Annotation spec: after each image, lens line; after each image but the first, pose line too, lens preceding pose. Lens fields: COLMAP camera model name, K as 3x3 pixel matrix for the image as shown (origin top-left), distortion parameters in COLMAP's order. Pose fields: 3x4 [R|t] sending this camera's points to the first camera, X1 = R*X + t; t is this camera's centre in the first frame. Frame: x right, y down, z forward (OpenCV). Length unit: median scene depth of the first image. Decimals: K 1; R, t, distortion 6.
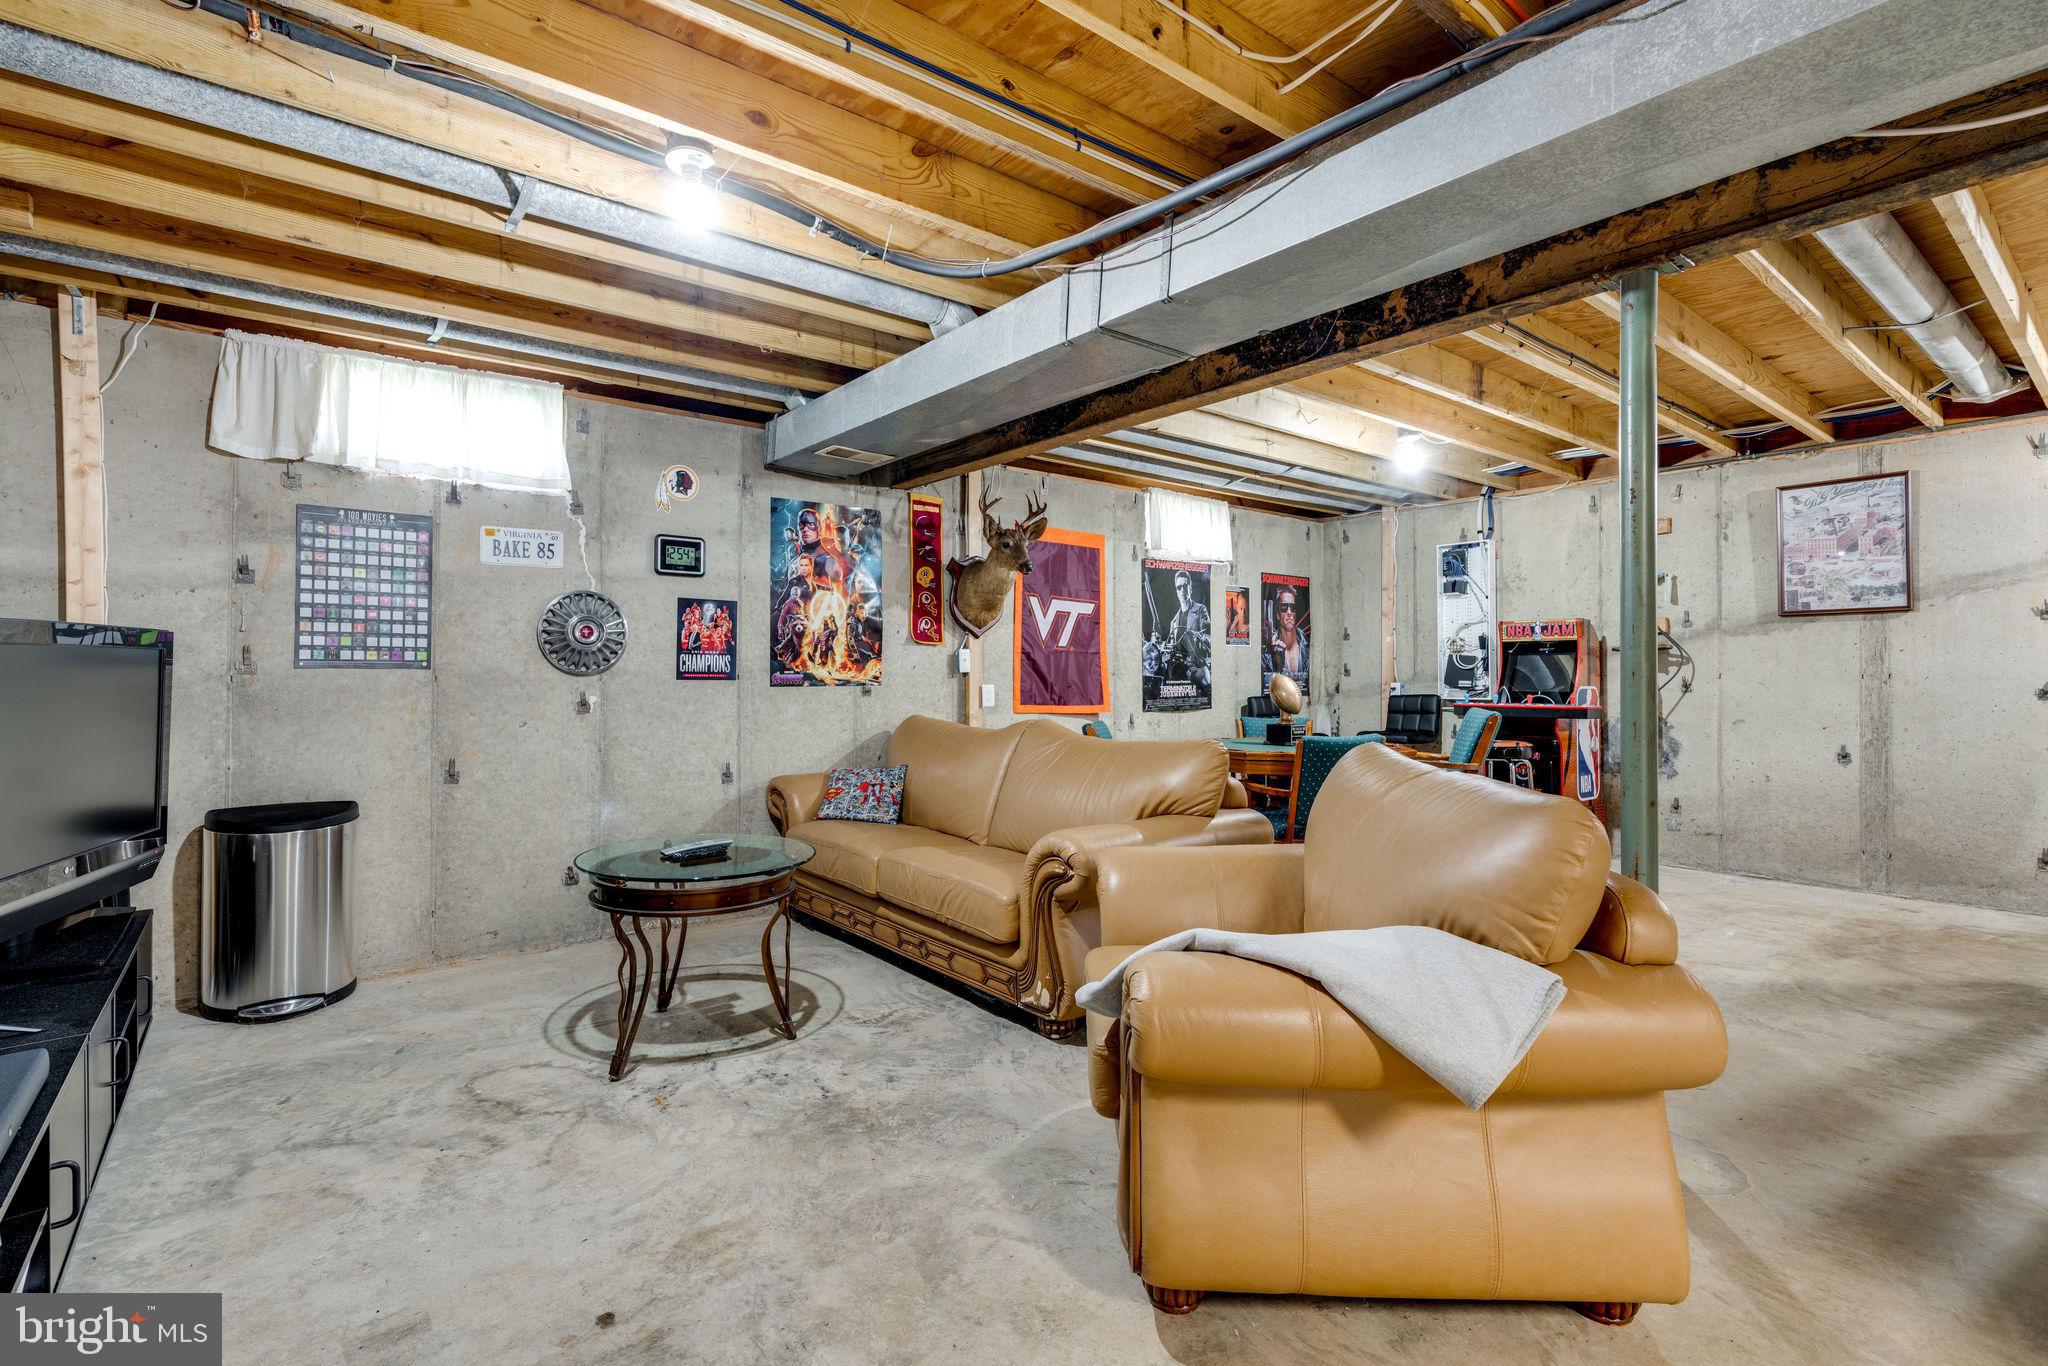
lens RADIAL K [[935.8, 0, 1008.8], [0, 935.8, 662.8], [0, 0, 1]] dist [-0.012519, 0.000067]
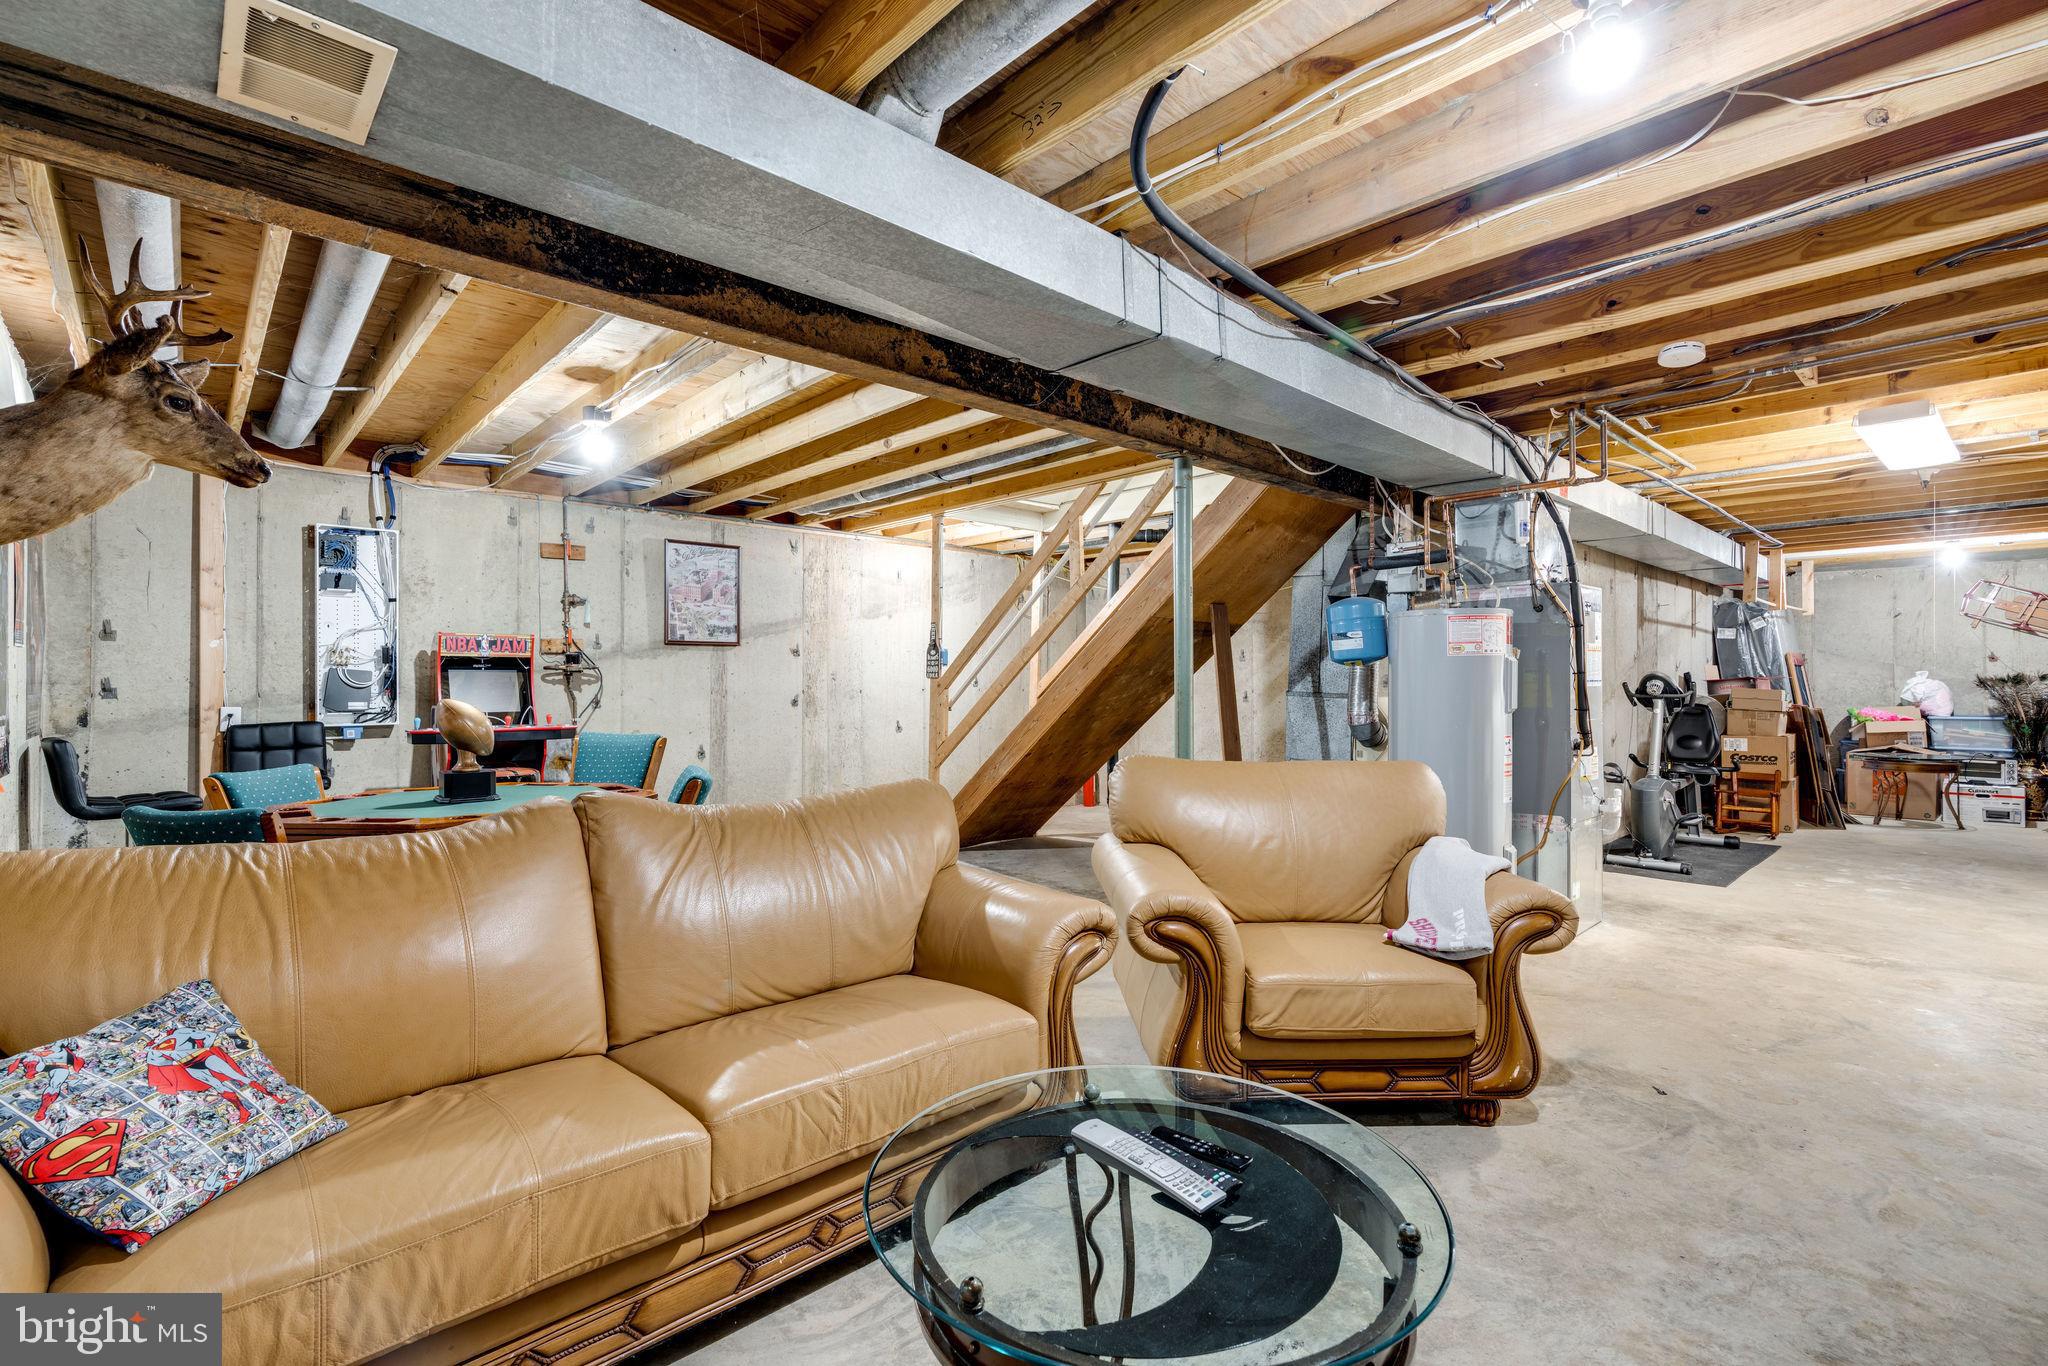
lens RADIAL K [[916.3, 0, 1024.0], [0, 916.3, 683.0], [0, 0, 1]] dist [-0.000104, 0.000049]
pose [[-0.083925, -0.002400, 0.996469, -0.419508], [-0.012481, 0.999921, 0.001357, -0.006249], [-0.996394, -0.012323, -0.083949, 0.630510]]
